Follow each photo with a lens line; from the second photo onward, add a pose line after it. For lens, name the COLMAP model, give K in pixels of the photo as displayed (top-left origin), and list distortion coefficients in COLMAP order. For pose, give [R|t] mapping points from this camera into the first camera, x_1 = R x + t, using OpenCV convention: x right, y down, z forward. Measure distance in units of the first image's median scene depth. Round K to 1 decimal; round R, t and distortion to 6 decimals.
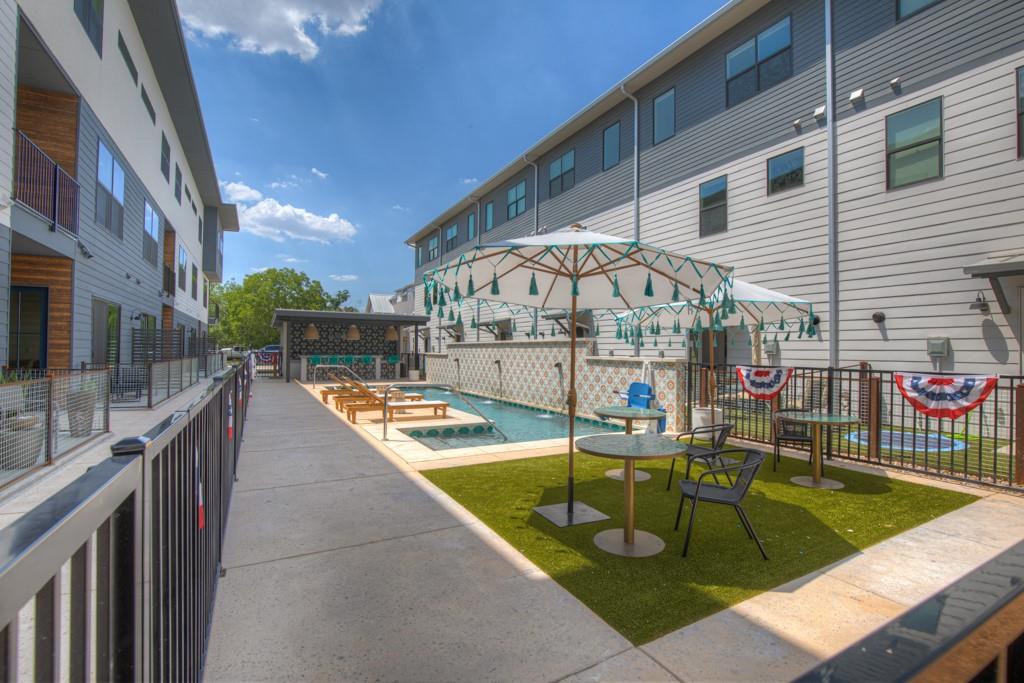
lens RADIAL K [[469.5, 0, 511.0], [0, 469.5, 342.2], [0, 0, 1]] dist [-0.020532, 0.000189]
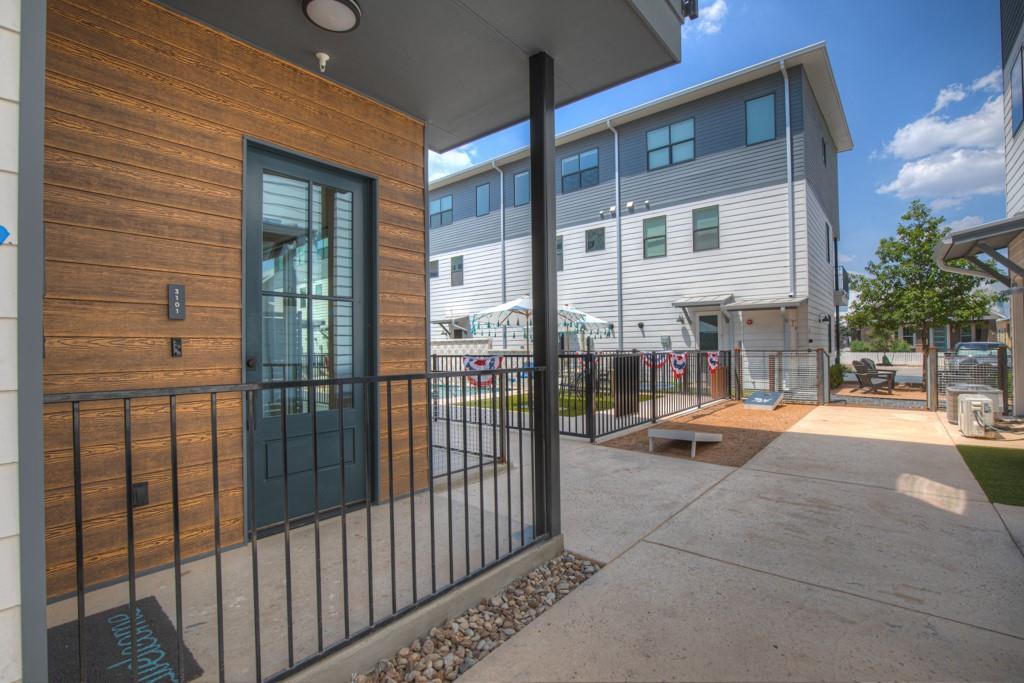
lens RADIAL K [[469.5, 0, 514.0], [0, 469.5, 339.1], [0, 0, 1]] dist [-0.020532, 0.000189]
pose [[0.926853, -0.009973, 0.375291, -0.412257], [0.012670, 0.999909, -0.004719, 0.006267], [-0.375210, 0.009128, 0.926895, -0.589178]]
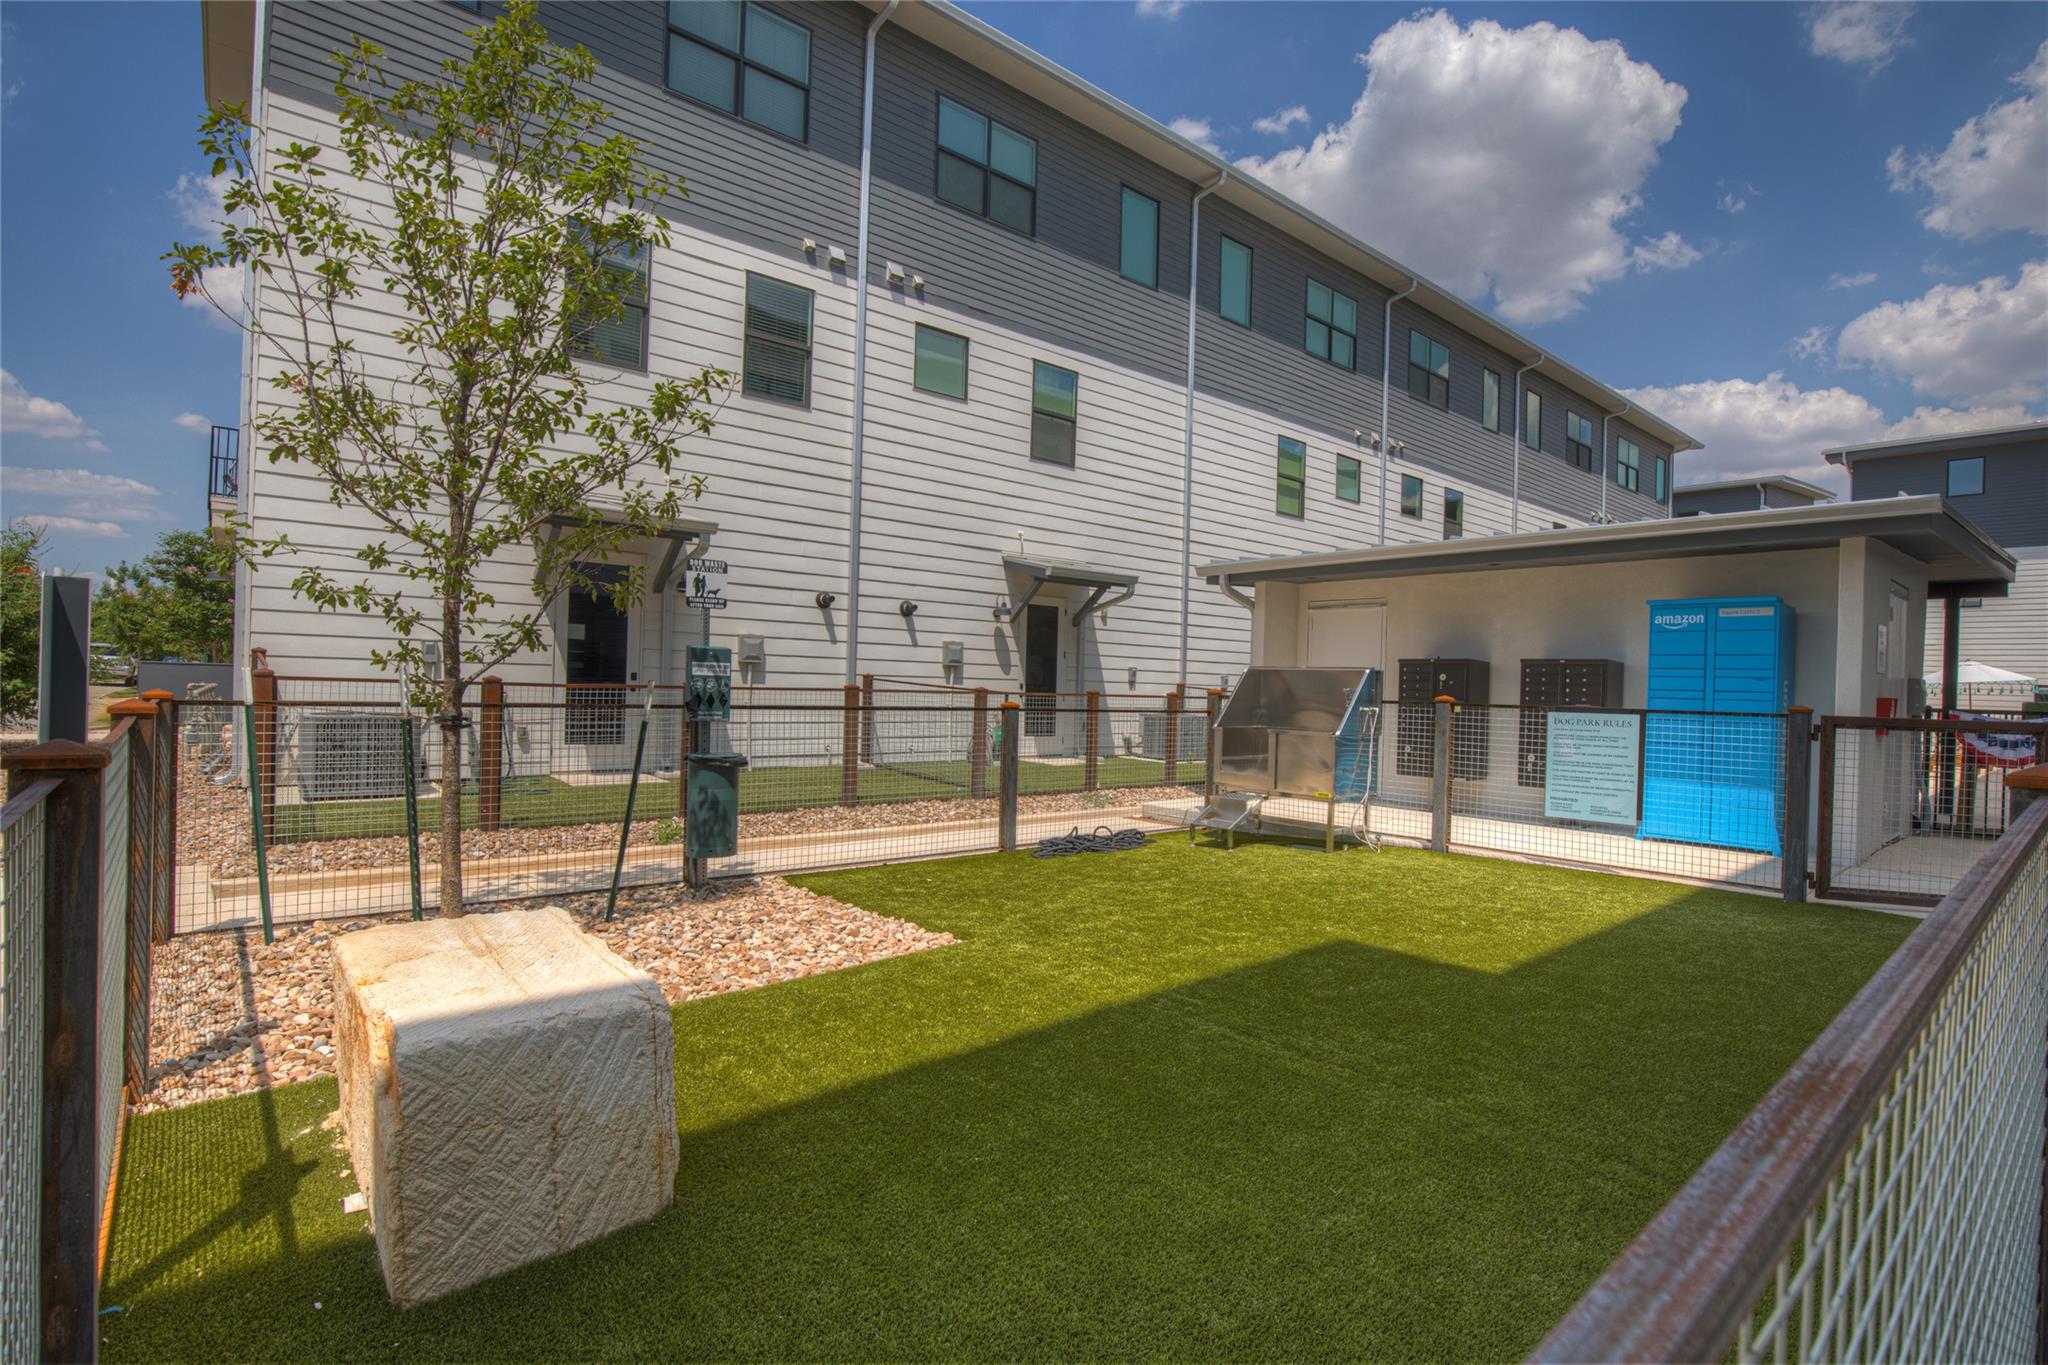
lens RADIAL K [[906.0, 0, 1021.1], [0, 906.0, 673.7], [0, 0, 1]] dist [-0.002522, -0.000072]
pose [[-0.158495, -0.017182, 0.987210, -0.571809], [-0.058269, 0.998269, 0.008019, 0.016767], [-0.985639, -0.056253, -0.159222, 1.047222]]
